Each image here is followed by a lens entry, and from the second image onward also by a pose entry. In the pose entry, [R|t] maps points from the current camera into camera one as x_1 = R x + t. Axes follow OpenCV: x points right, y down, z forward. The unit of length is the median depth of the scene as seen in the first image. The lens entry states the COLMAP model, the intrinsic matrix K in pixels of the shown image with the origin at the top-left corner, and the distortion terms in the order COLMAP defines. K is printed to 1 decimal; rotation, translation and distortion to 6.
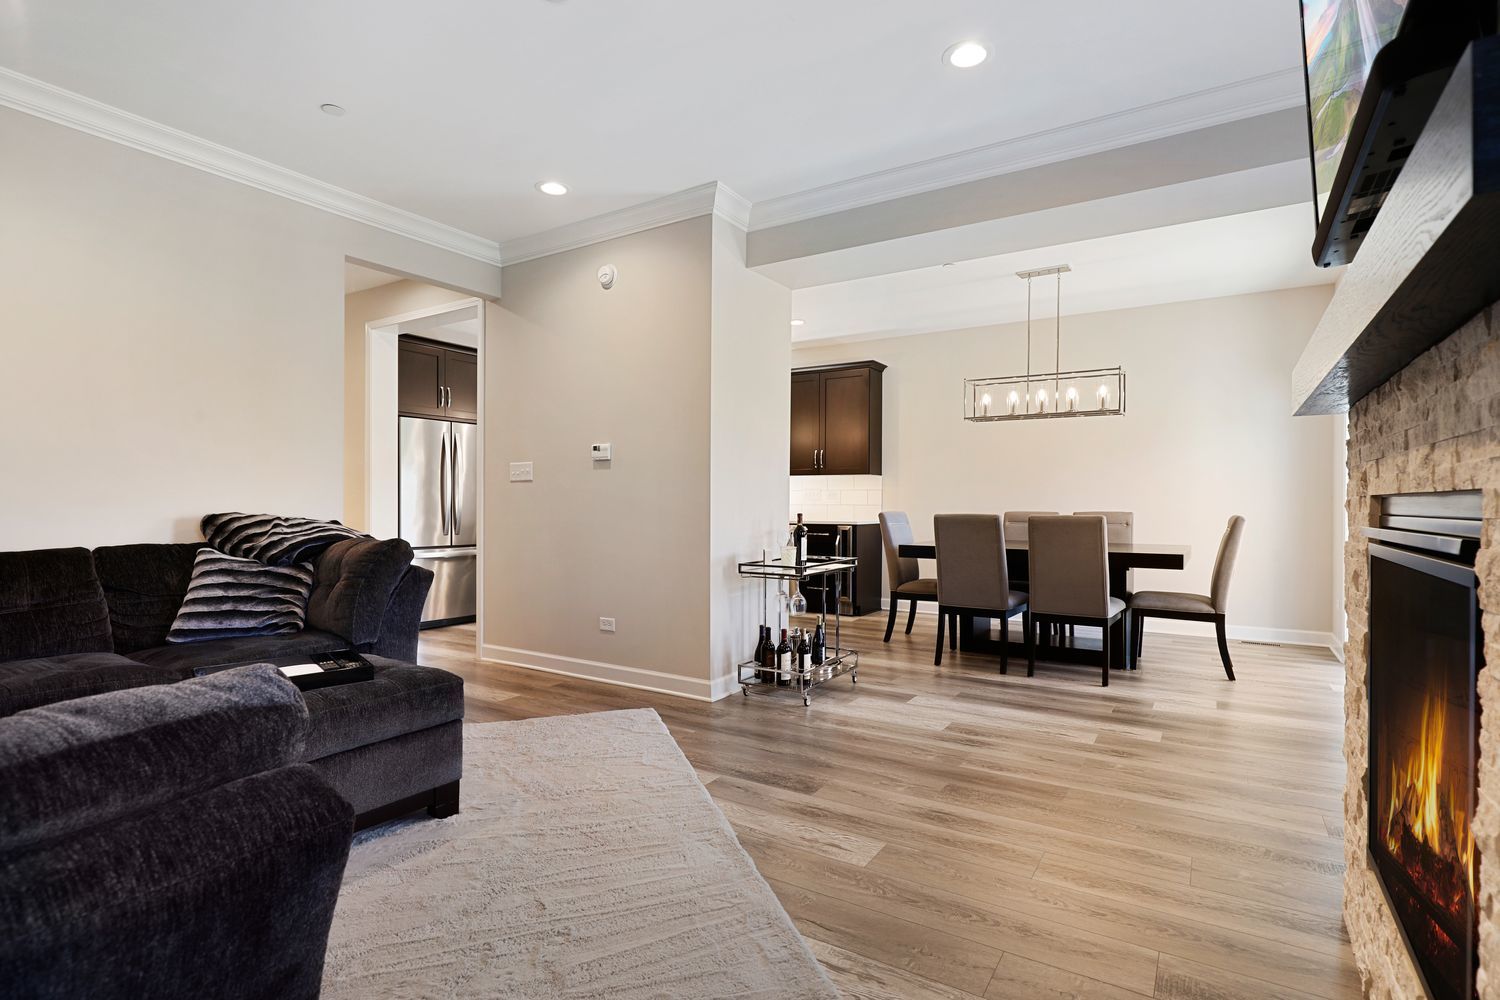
lens RADIAL K [[741.7, 0, 777.6], [0, 741.7, 505.6], [0, 0, 1]] dist [0.009721, -0.000590]
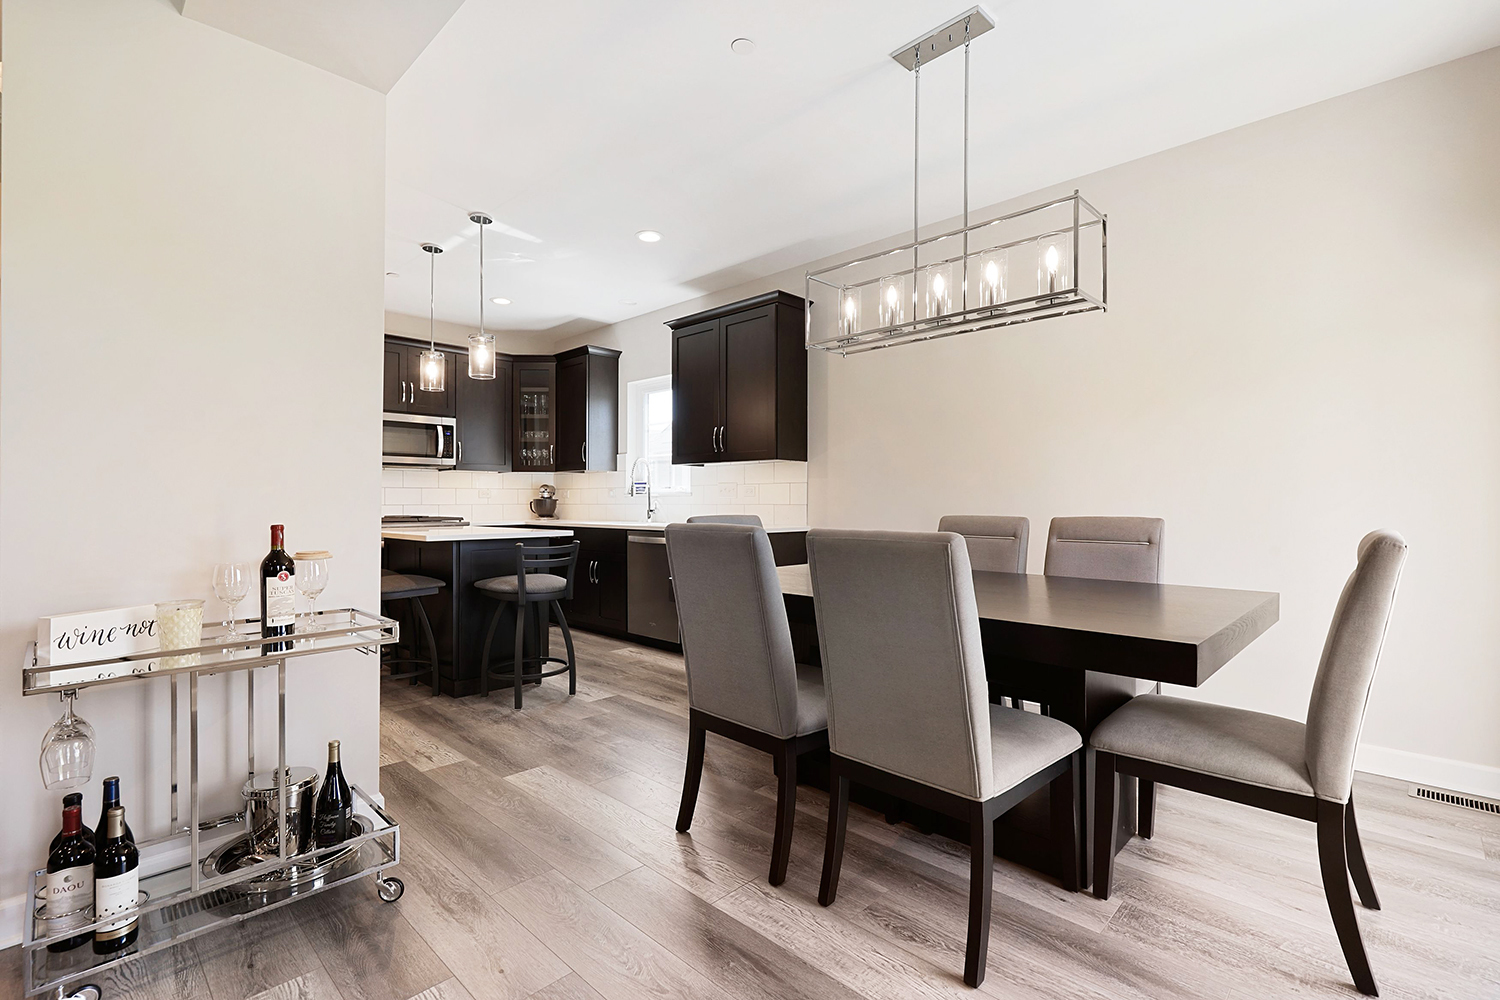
lens RADIAL K [[692.6, 0, 762.0], [0, 692.6, 502.4], [0, 0, 1]] dist [0.005746, -0.001146]
pose [[0.983027, -0.000677, -0.183459, 0.337916], [0.000871, 0.999999, 0.000979, -0.003481], [0.183458, -0.001122, 0.983027, 0.537804]]
